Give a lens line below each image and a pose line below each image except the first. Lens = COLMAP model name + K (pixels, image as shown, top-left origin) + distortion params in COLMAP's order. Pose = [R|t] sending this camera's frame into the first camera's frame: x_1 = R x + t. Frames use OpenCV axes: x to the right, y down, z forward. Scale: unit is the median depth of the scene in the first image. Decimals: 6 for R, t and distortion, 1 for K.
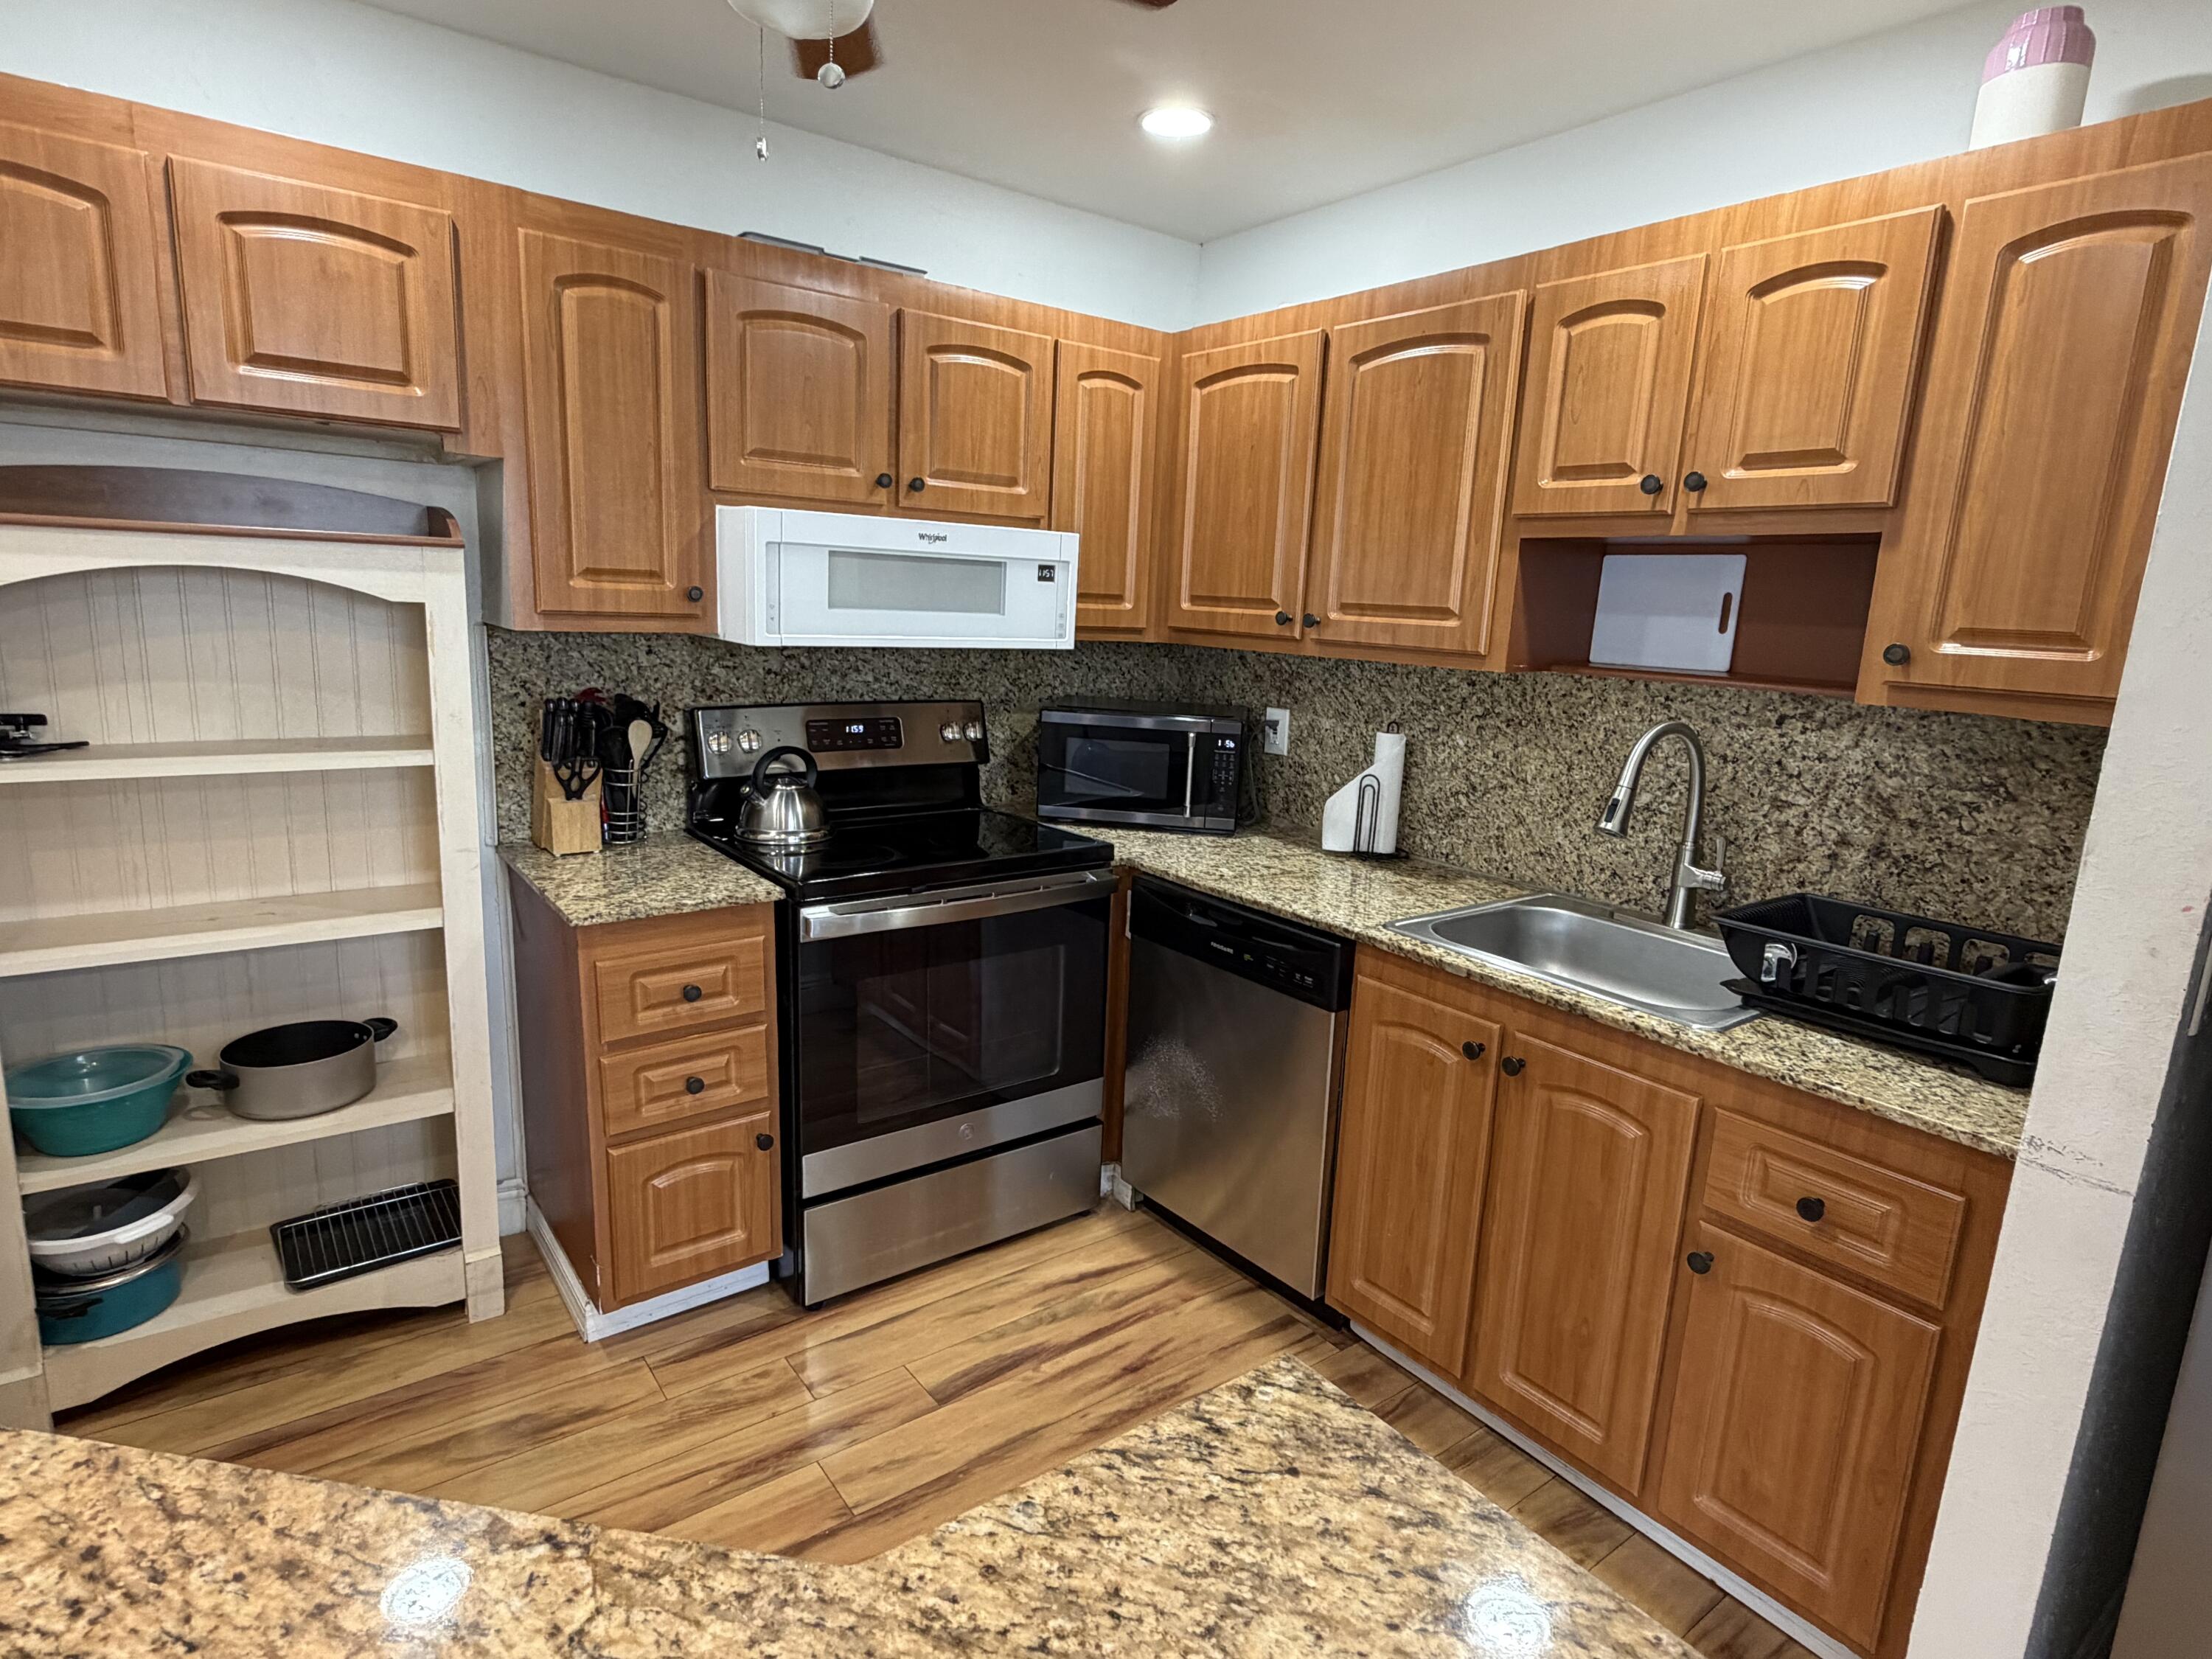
lens RADIAL K [[1176.1, 0, 1099.0], [0, 1176.1, 829.0], [0, 0, 1]] dist [-0.001095, 0.001225]
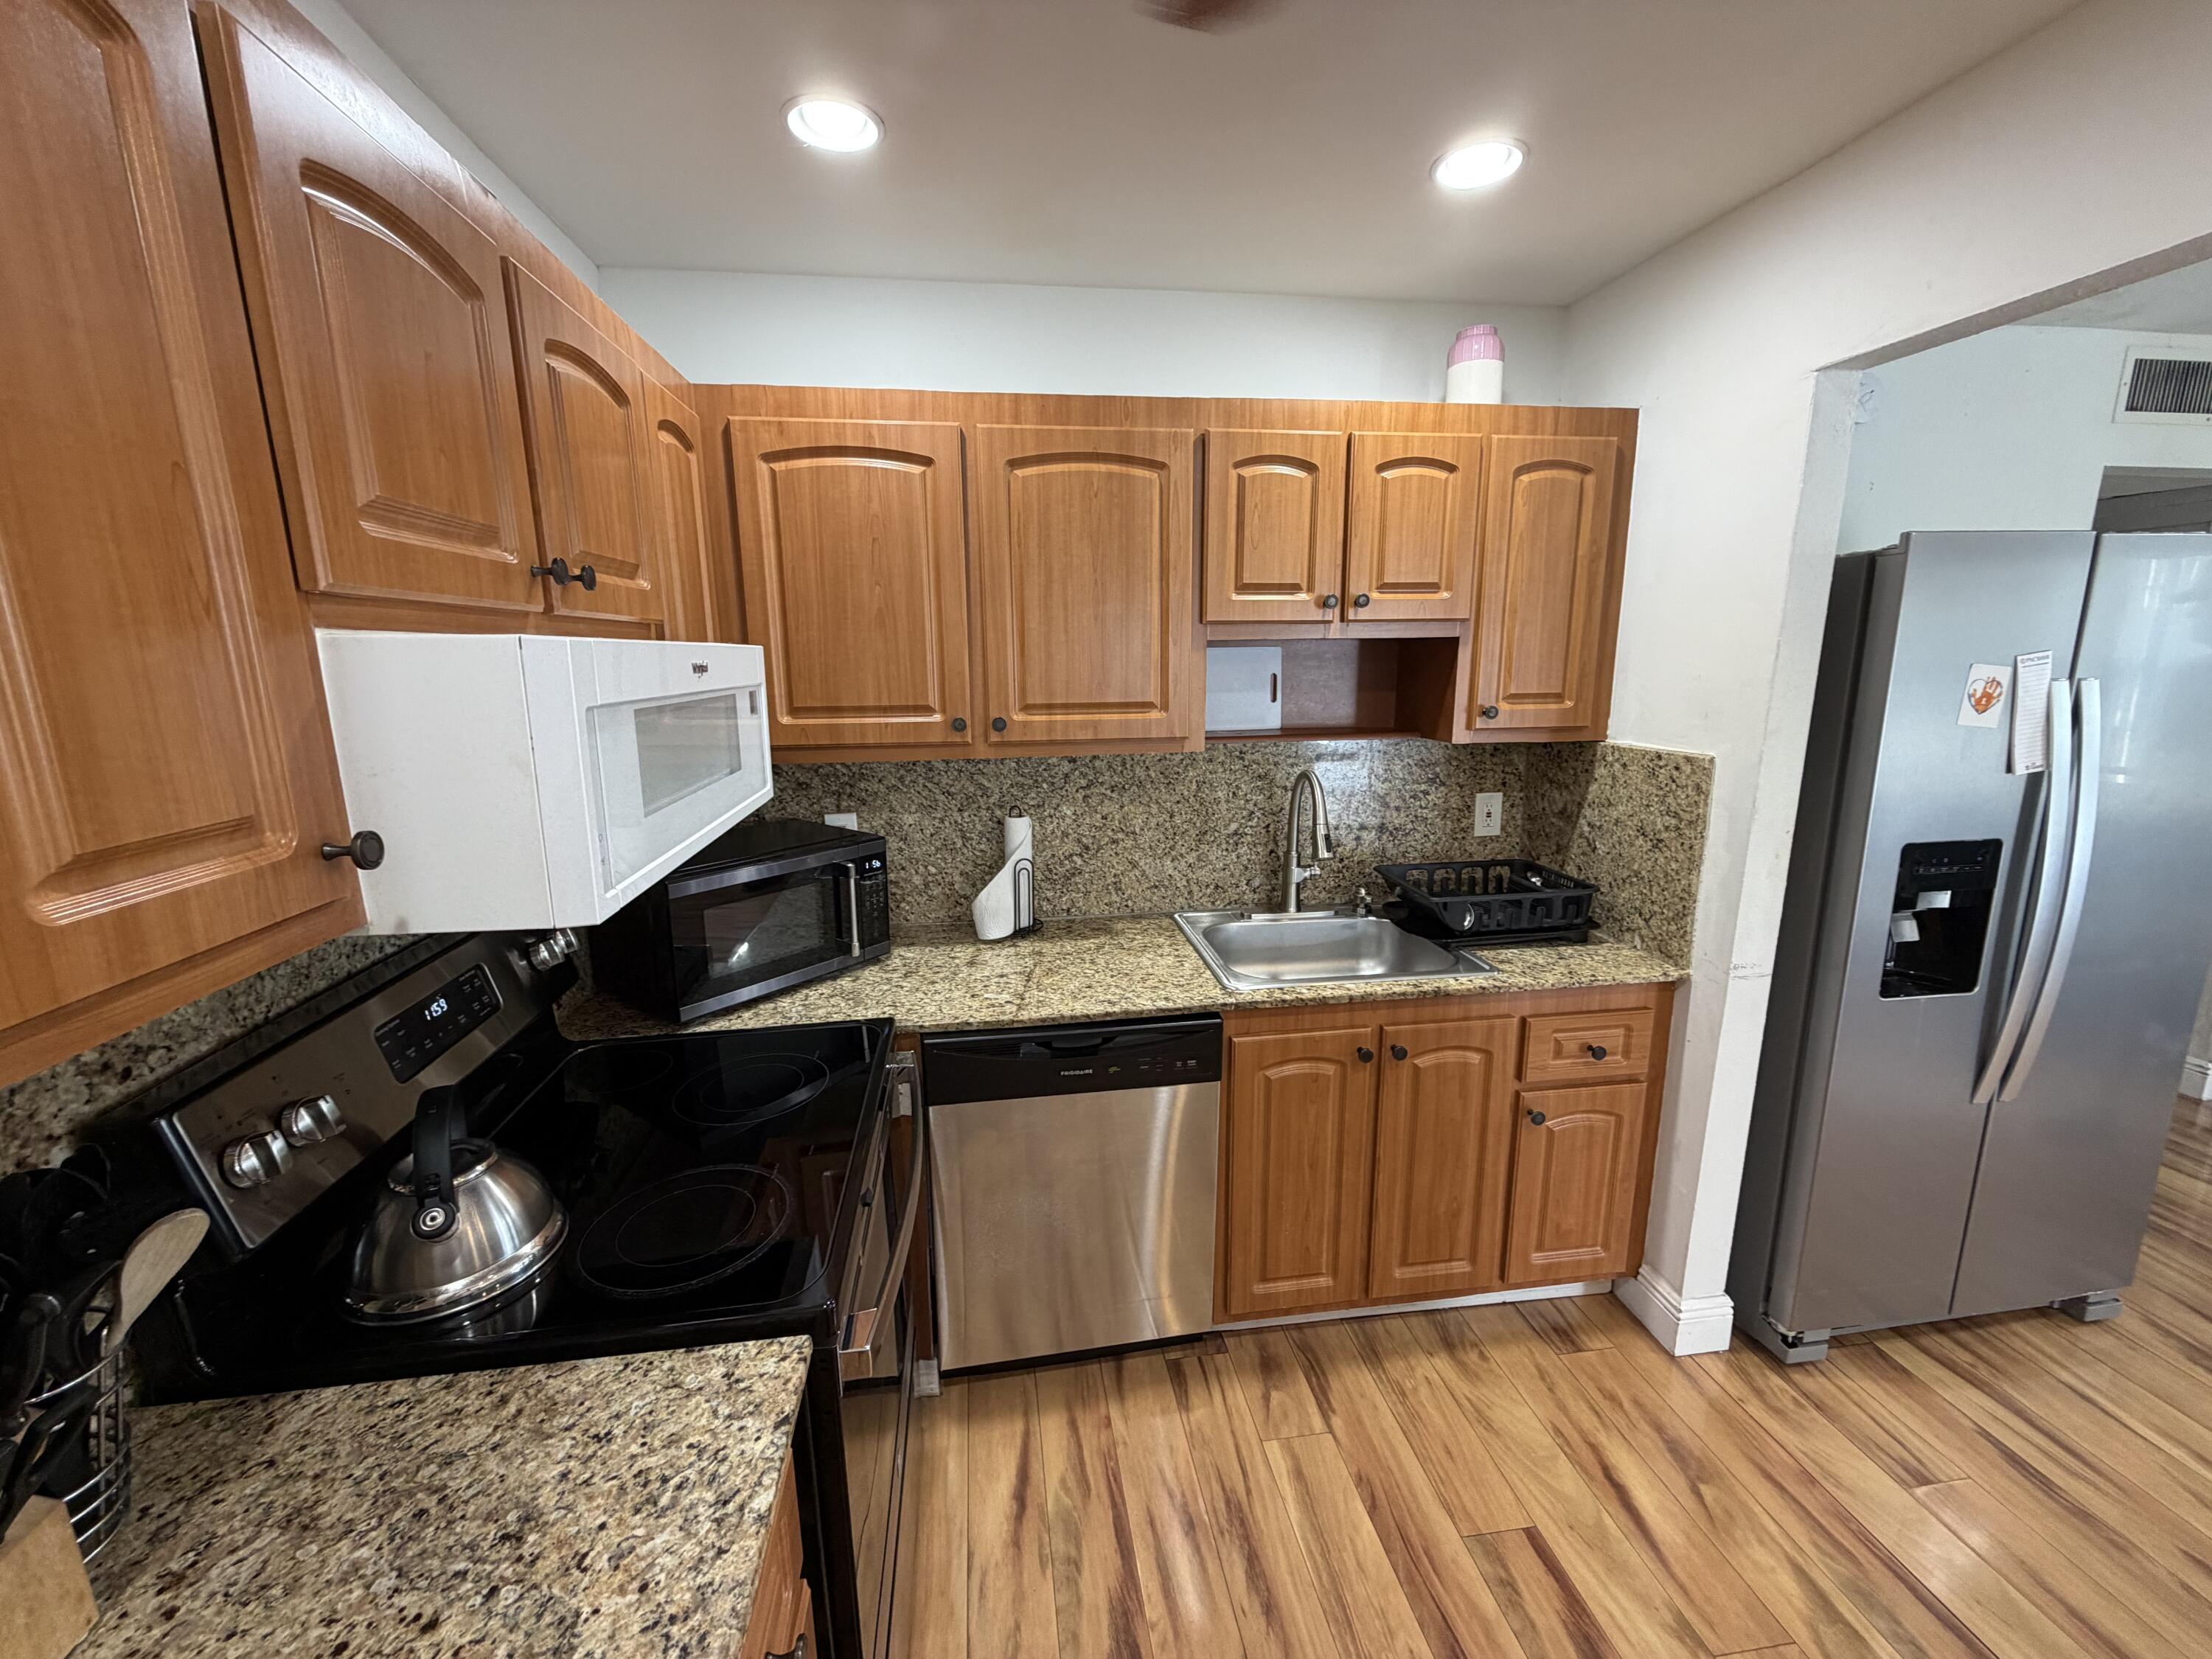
lens RADIAL K [[883.9, 0, 1095.9], [0, 883.9, 829.9], [0, 0, 1]] dist [0.000497, 0.002151]
pose [[0.481586, -0.221351, 0.847985, -0.448169], [0.203579, 0.969367, 0.137420, -0.183938], [-0.852426, 0.106452, 0.511896, 0.582674]]
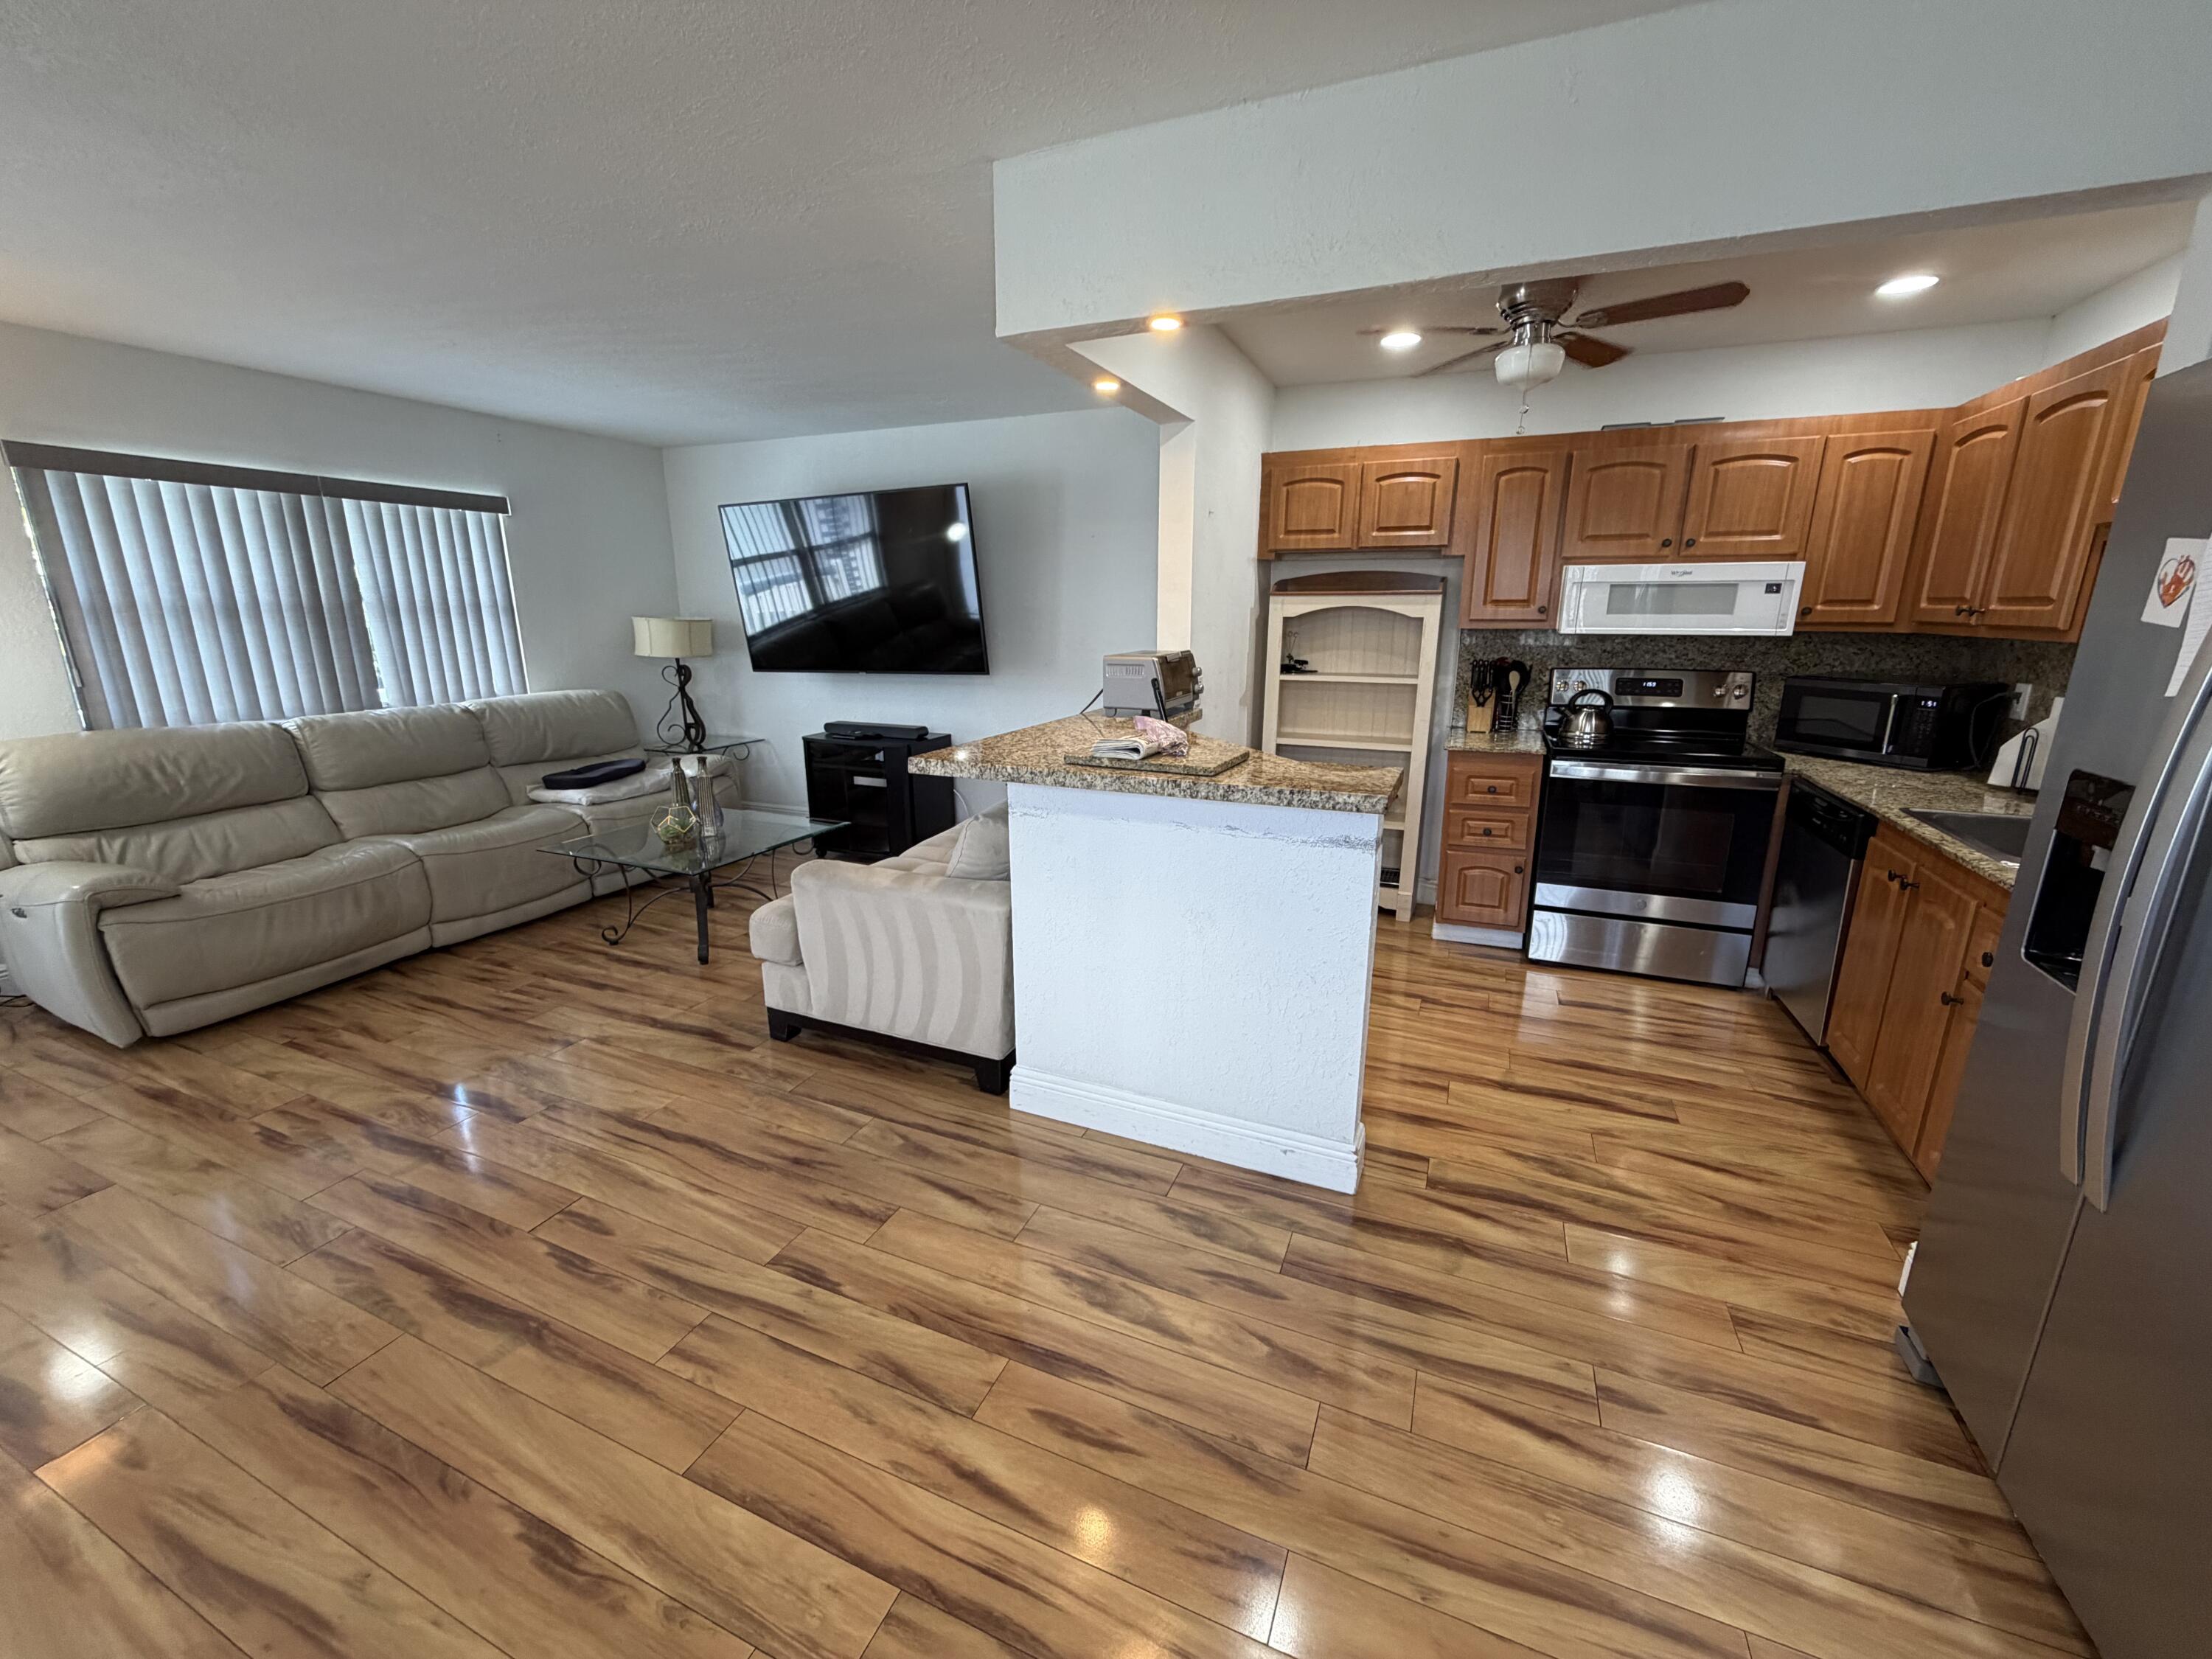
lens RADIAL K [[883.9, 0, 1100.3], [0, 883.9, 825.7], [0, 0, 1]] dist [0.000497, 0.002151]
pose [[0.500268, 0.166561, -0.849700, 0.624569], [-0.147691, 0.983358, 0.105806, 0.120943], [0.853182, 0.072562, 0.516542, -0.432468]]
